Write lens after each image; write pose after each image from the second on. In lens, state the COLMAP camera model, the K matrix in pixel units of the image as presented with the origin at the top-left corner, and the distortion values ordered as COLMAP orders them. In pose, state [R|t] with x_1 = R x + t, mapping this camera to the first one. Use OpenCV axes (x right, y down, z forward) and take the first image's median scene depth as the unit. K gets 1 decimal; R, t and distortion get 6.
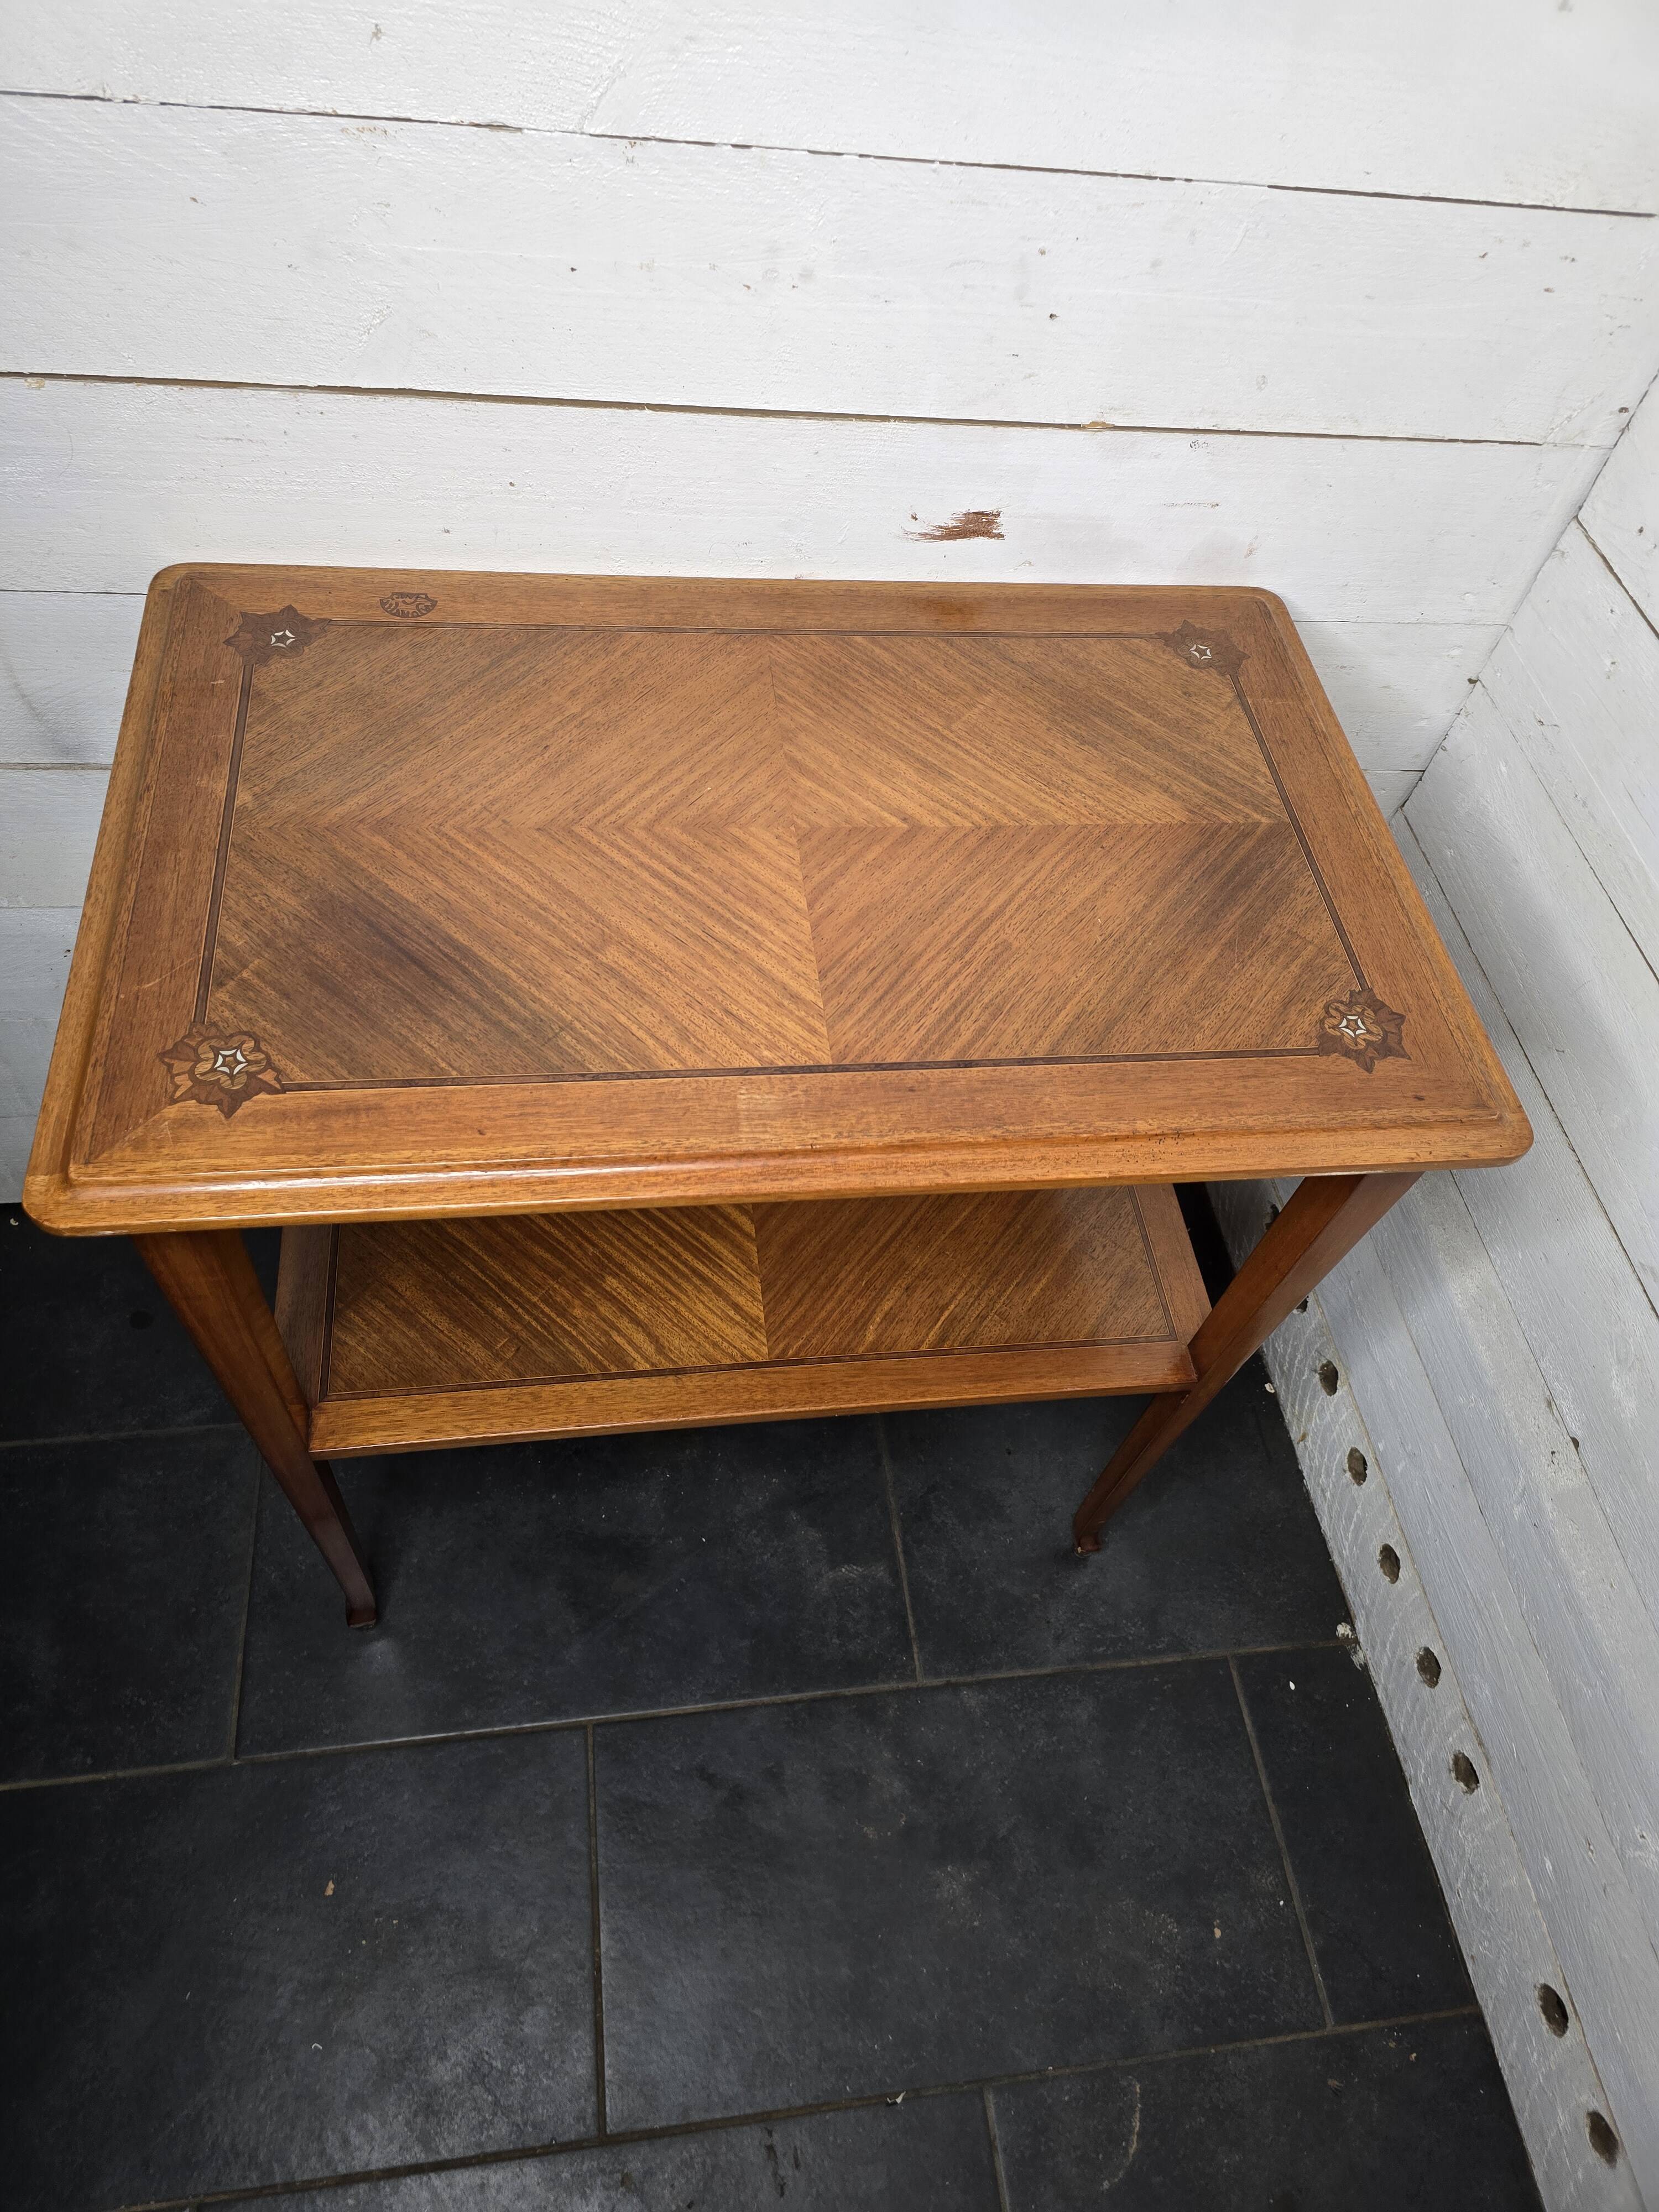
lens RADIAL K [[1495.4, 0, 830.5], [0, 1495.4, 1082.2], [0, 0, 1]] dist [0.061421, -0.055479]
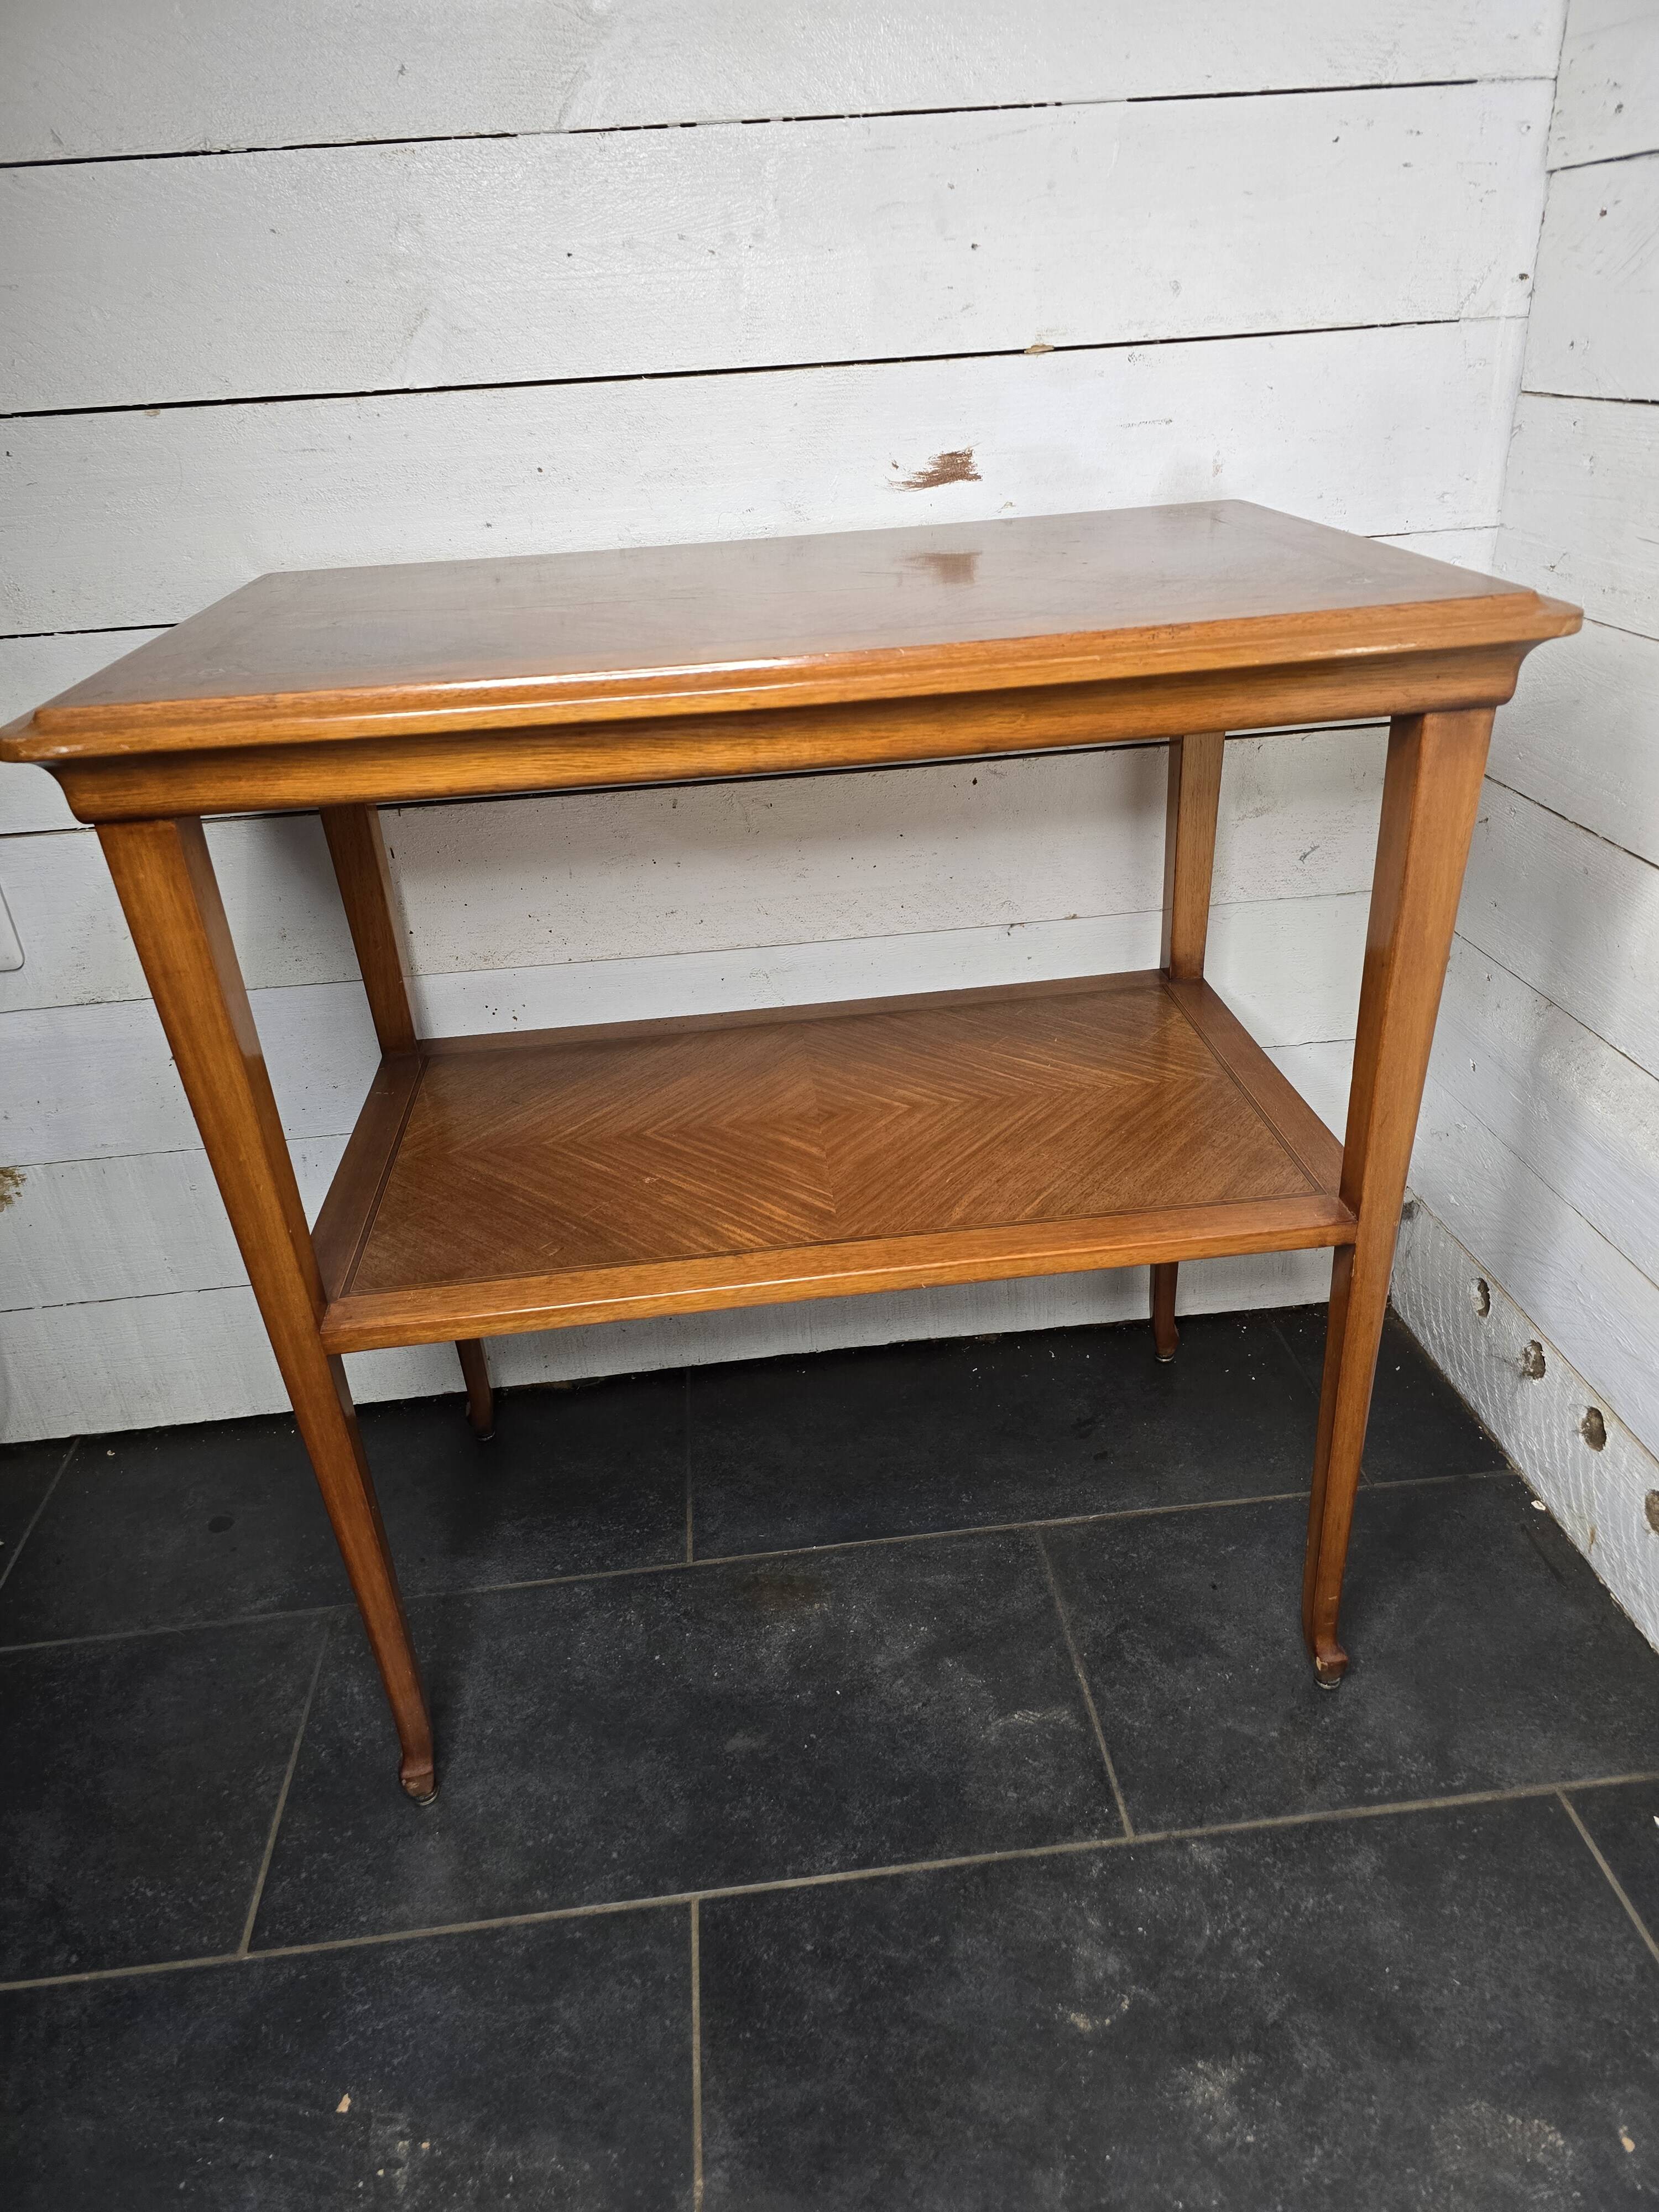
lens RADIAL K [[1495.4, 0, 834.6], [0, 1495.4, 1100.5], [0, 0, 1]] dist [0.061421, -0.055479]
pose [[0.983596, -0.142254, -0.110917, 0.055044], [0.077096, 0.887423, -0.454462, 0.441169], [0.163079, 0.438456, 0.883833, 0.166686]]
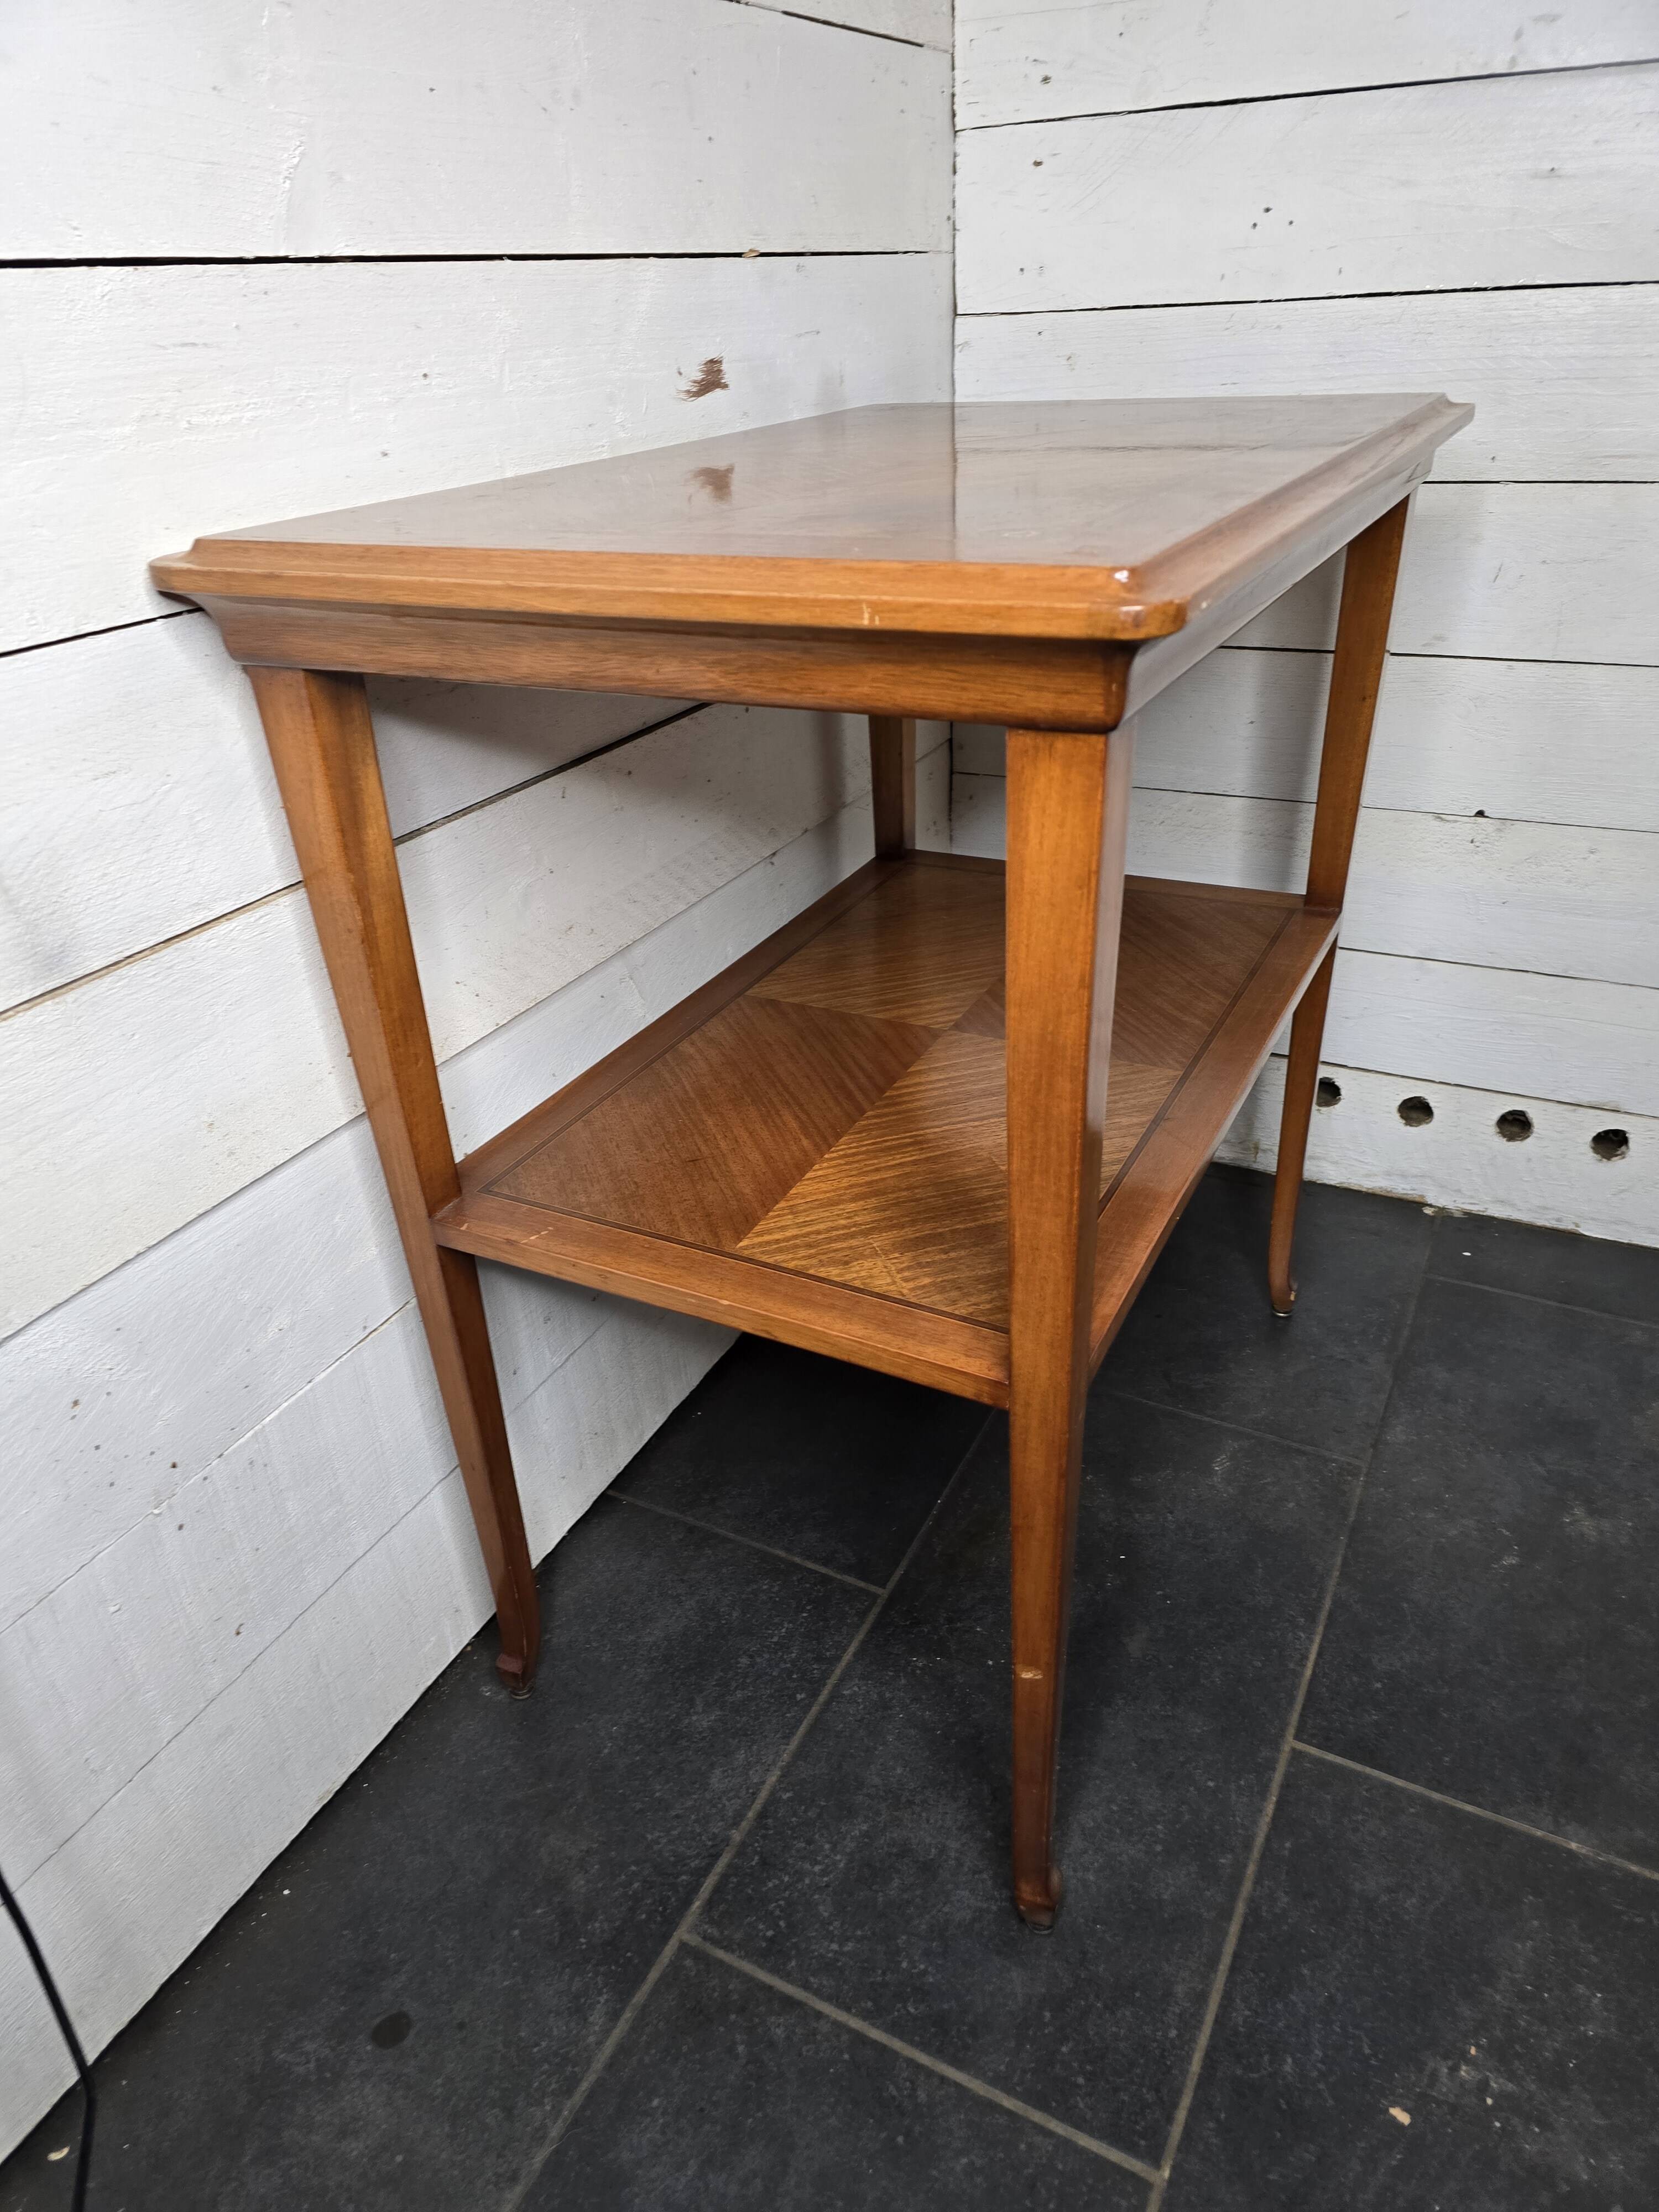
lens RADIAL K [[1495.4, 0, 812.6], [0, 1495.4, 1105.4], [0, 0, 1]] dist [0.061421, -0.055479]
pose [[0.564378, -0.516253, 0.644174, -0.659103], [0.730814, 0.675353, -0.099045, 0.108300], [-0.383912, 0.526670, 0.758439, 0.353543]]
